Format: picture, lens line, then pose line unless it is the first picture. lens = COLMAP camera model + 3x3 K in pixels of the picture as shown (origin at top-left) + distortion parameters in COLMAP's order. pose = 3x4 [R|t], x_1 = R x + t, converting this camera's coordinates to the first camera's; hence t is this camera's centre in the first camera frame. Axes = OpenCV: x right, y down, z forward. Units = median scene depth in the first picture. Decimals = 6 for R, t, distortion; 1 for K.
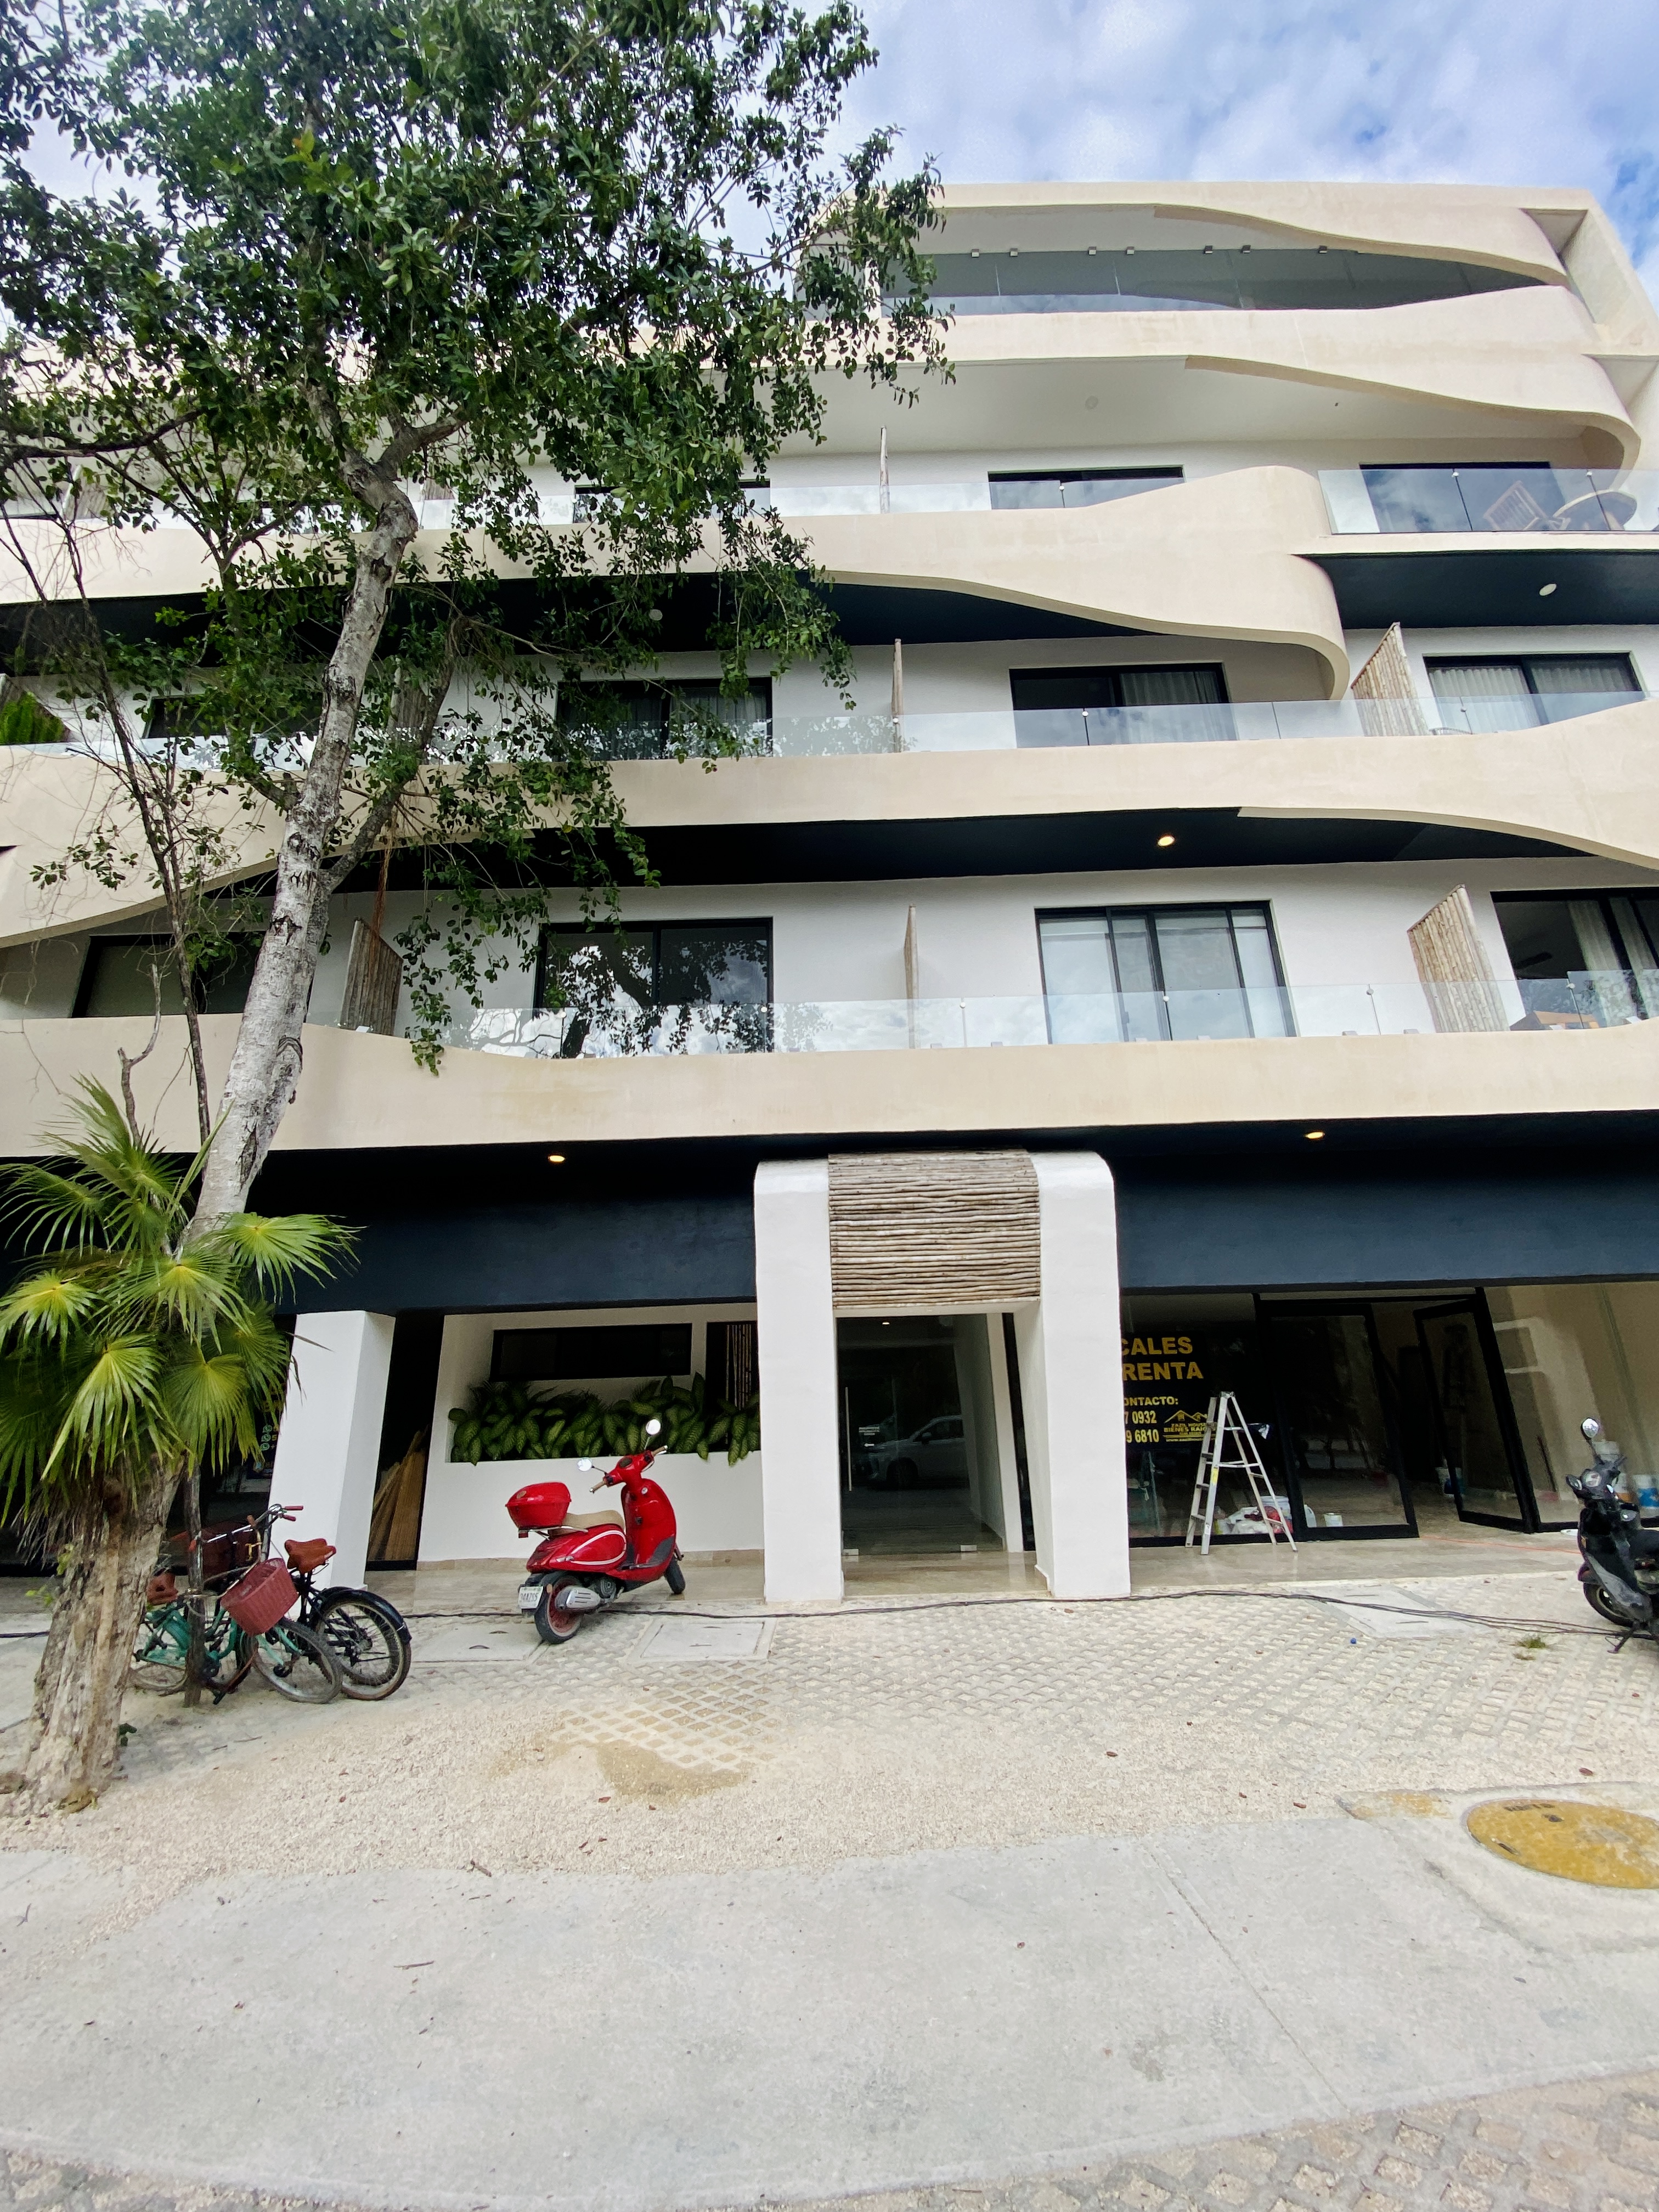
lens RADIAL K [[906.1, 0, 829.5], [0, 906.1, 1106.0], [0, 0, 1]] dist [0.024572, -0.023719]
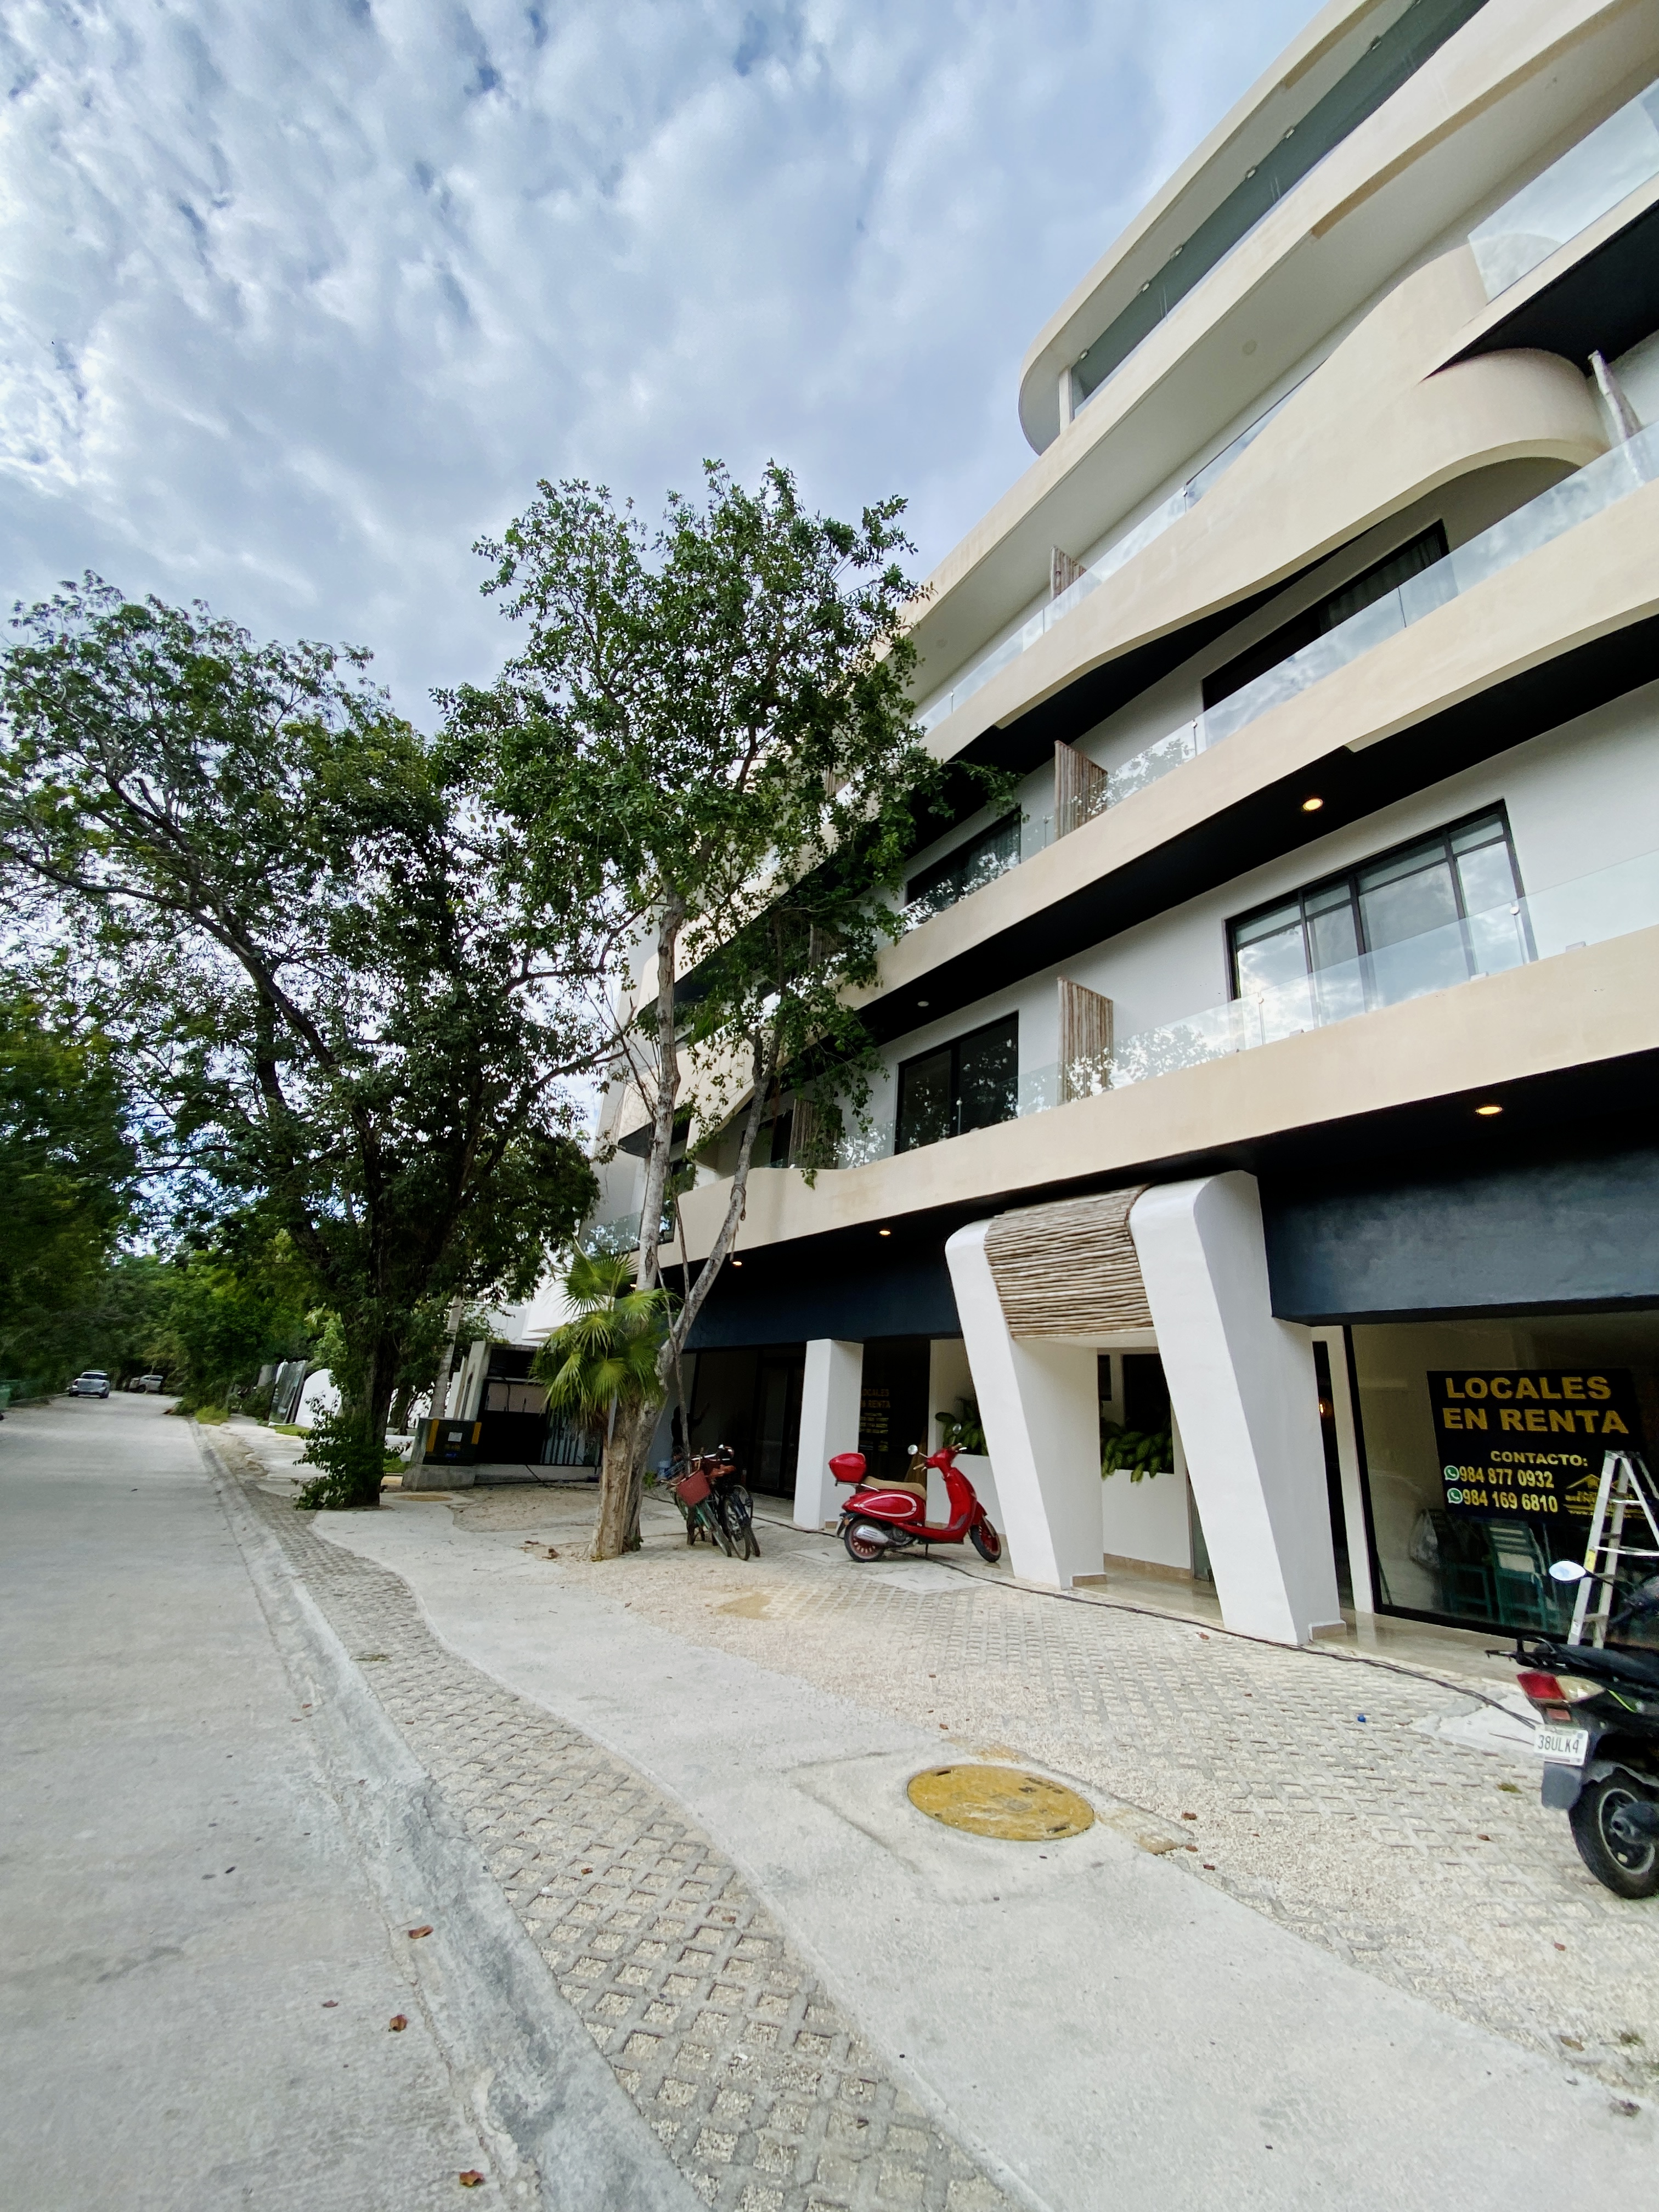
lens RADIAL K [[906.1, 0, 829.5], [0, 906.1, 1106.0], [0, 0, 1]] dist [0.024572, -0.023719]
pose [[0.575699, -0.207077, -0.791005, 0.723660], [0.174045, 0.976264, -0.128905, 0.026797], [0.798923, -0.063461, 0.598075, 0.074254]]
